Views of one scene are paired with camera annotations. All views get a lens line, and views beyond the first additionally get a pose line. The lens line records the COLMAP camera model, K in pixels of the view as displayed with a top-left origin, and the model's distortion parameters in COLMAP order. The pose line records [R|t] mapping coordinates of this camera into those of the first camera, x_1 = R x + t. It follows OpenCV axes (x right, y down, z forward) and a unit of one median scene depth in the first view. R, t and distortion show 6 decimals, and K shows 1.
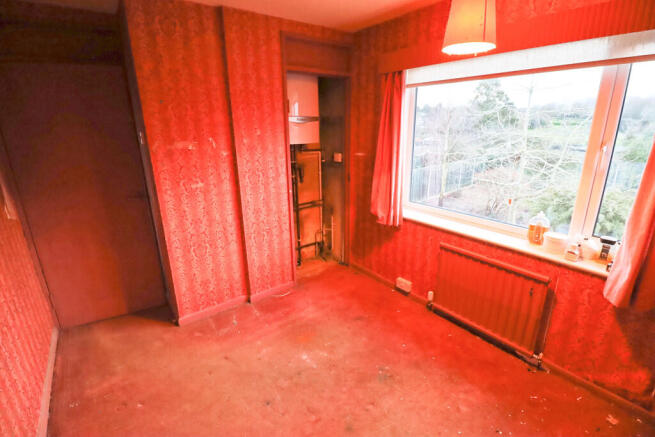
lens RADIAL K [[297.1, 0, 329.4], [0, 297.1, 208.3], [0, 0, 1]] dist [-0.015120, -0.000960]
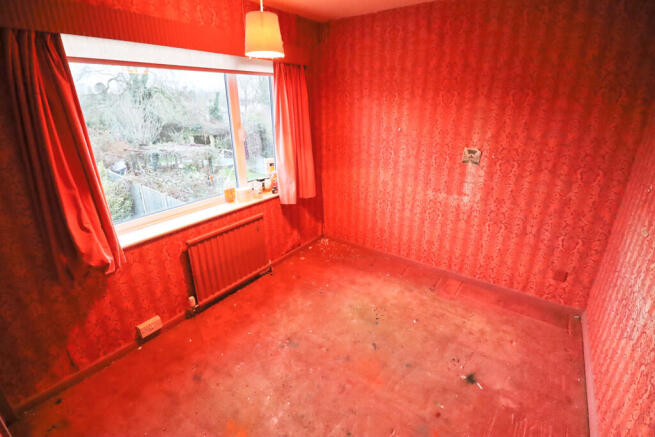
lens RADIAL K [[297.1, 0, 329.4], [0, 297.1, 208.3], [0, 0, 1]] dist [-0.015120, -0.000960]
pose [[-0.275883, -0.306857, 0.910894, -0.637132], [0.277992, 0.881699, 0.381218, -0.234321], [-0.920114, 0.358393, -0.157942, 0.768883]]
